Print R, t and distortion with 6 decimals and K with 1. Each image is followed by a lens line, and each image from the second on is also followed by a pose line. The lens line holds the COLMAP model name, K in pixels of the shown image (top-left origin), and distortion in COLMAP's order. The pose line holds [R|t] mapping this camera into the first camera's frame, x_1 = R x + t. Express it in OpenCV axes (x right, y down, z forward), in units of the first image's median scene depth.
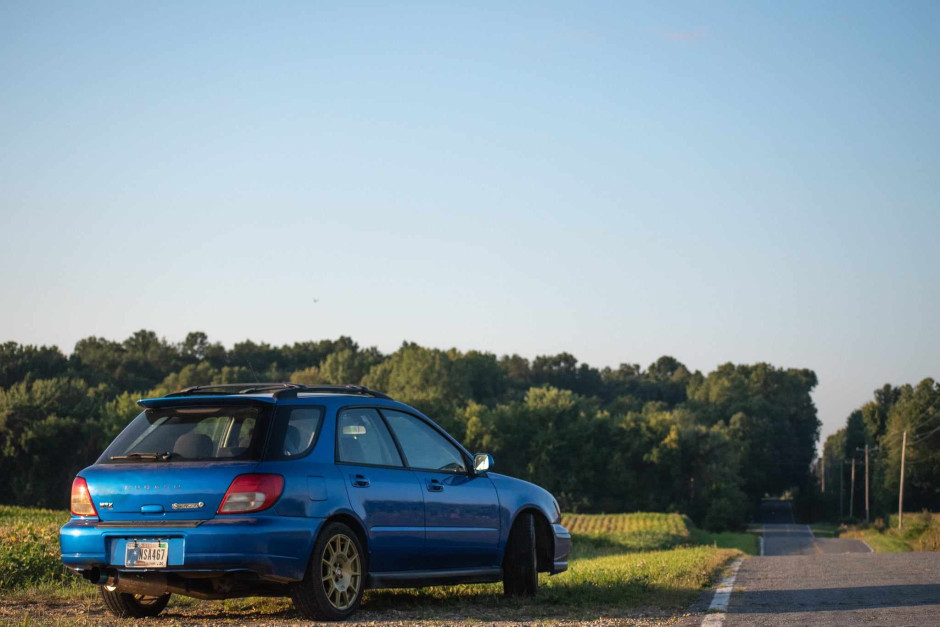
lens RADIAL K [[3184.9, 0, 471.0], [0, 3184.9, 314.6], [0, 0, 1]] dist [-0.263896, 0.000000]
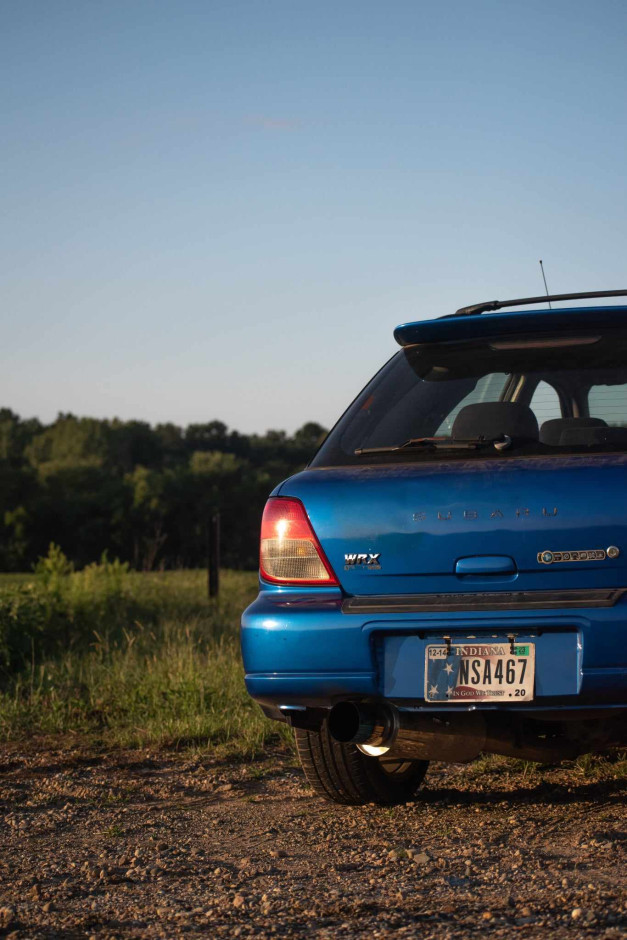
lens RADIAL K [[2978.7, 0, 312.8], [0, 2978.7, 471.2], [0, 0, 1]] dist [-0.336677, 0.000000]
pose [[0.997646, -0.016371, 0.066589, -0.145524], [0.014491, 0.999486, 0.028606, 0.035561], [-0.067023, -0.027574, 0.997370, 0.582019]]
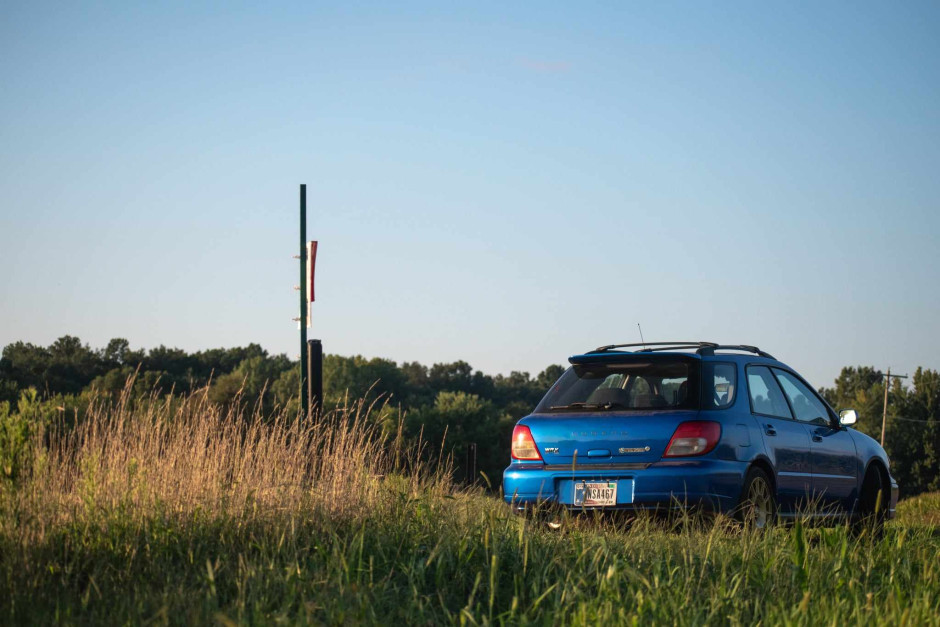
lens RADIAL K [[2978.7, 0, 470.0], [0, 2978.7, 313.4], [0, 0, 1]] dist [-0.336677, 0.000000]
pose [[0.999246, 0.008973, 0.037779, -0.179204], [-0.008808, 0.999951, -0.004523, 0.017123], [-0.037817, 0.004187, 0.999276, -0.033304]]
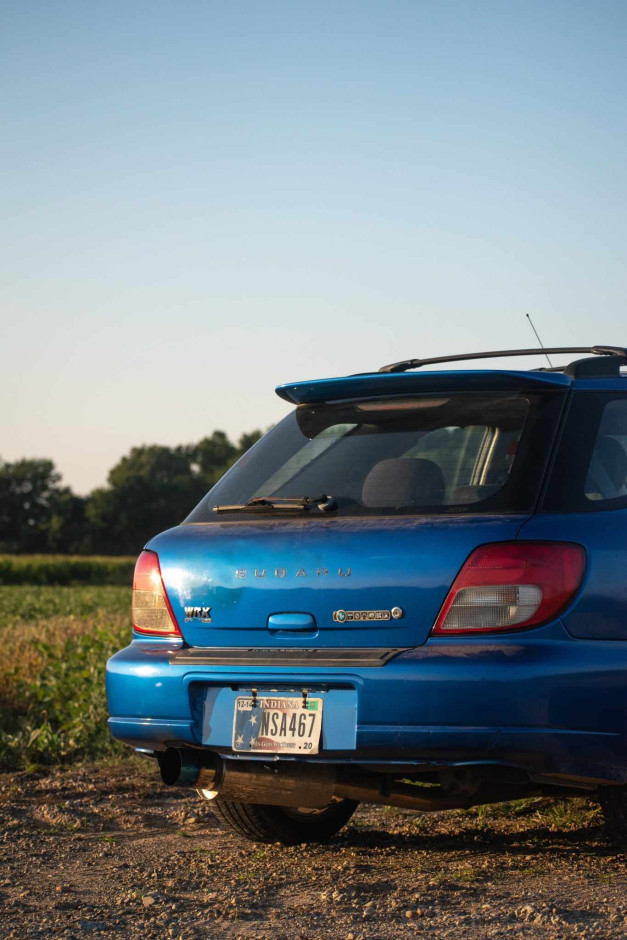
lens RADIAL K [[2978.7, 0, 312.2], [0, 2978.7, 469.1], [0, 0, 1]] dist [-0.336677, 0.000000]
pose [[0.984812, -0.005883, -0.173524, -0.023969], [0.010471, 0.999619, 0.025539, 0.028216], [0.173308, -0.026968, 0.984498, 0.570314]]
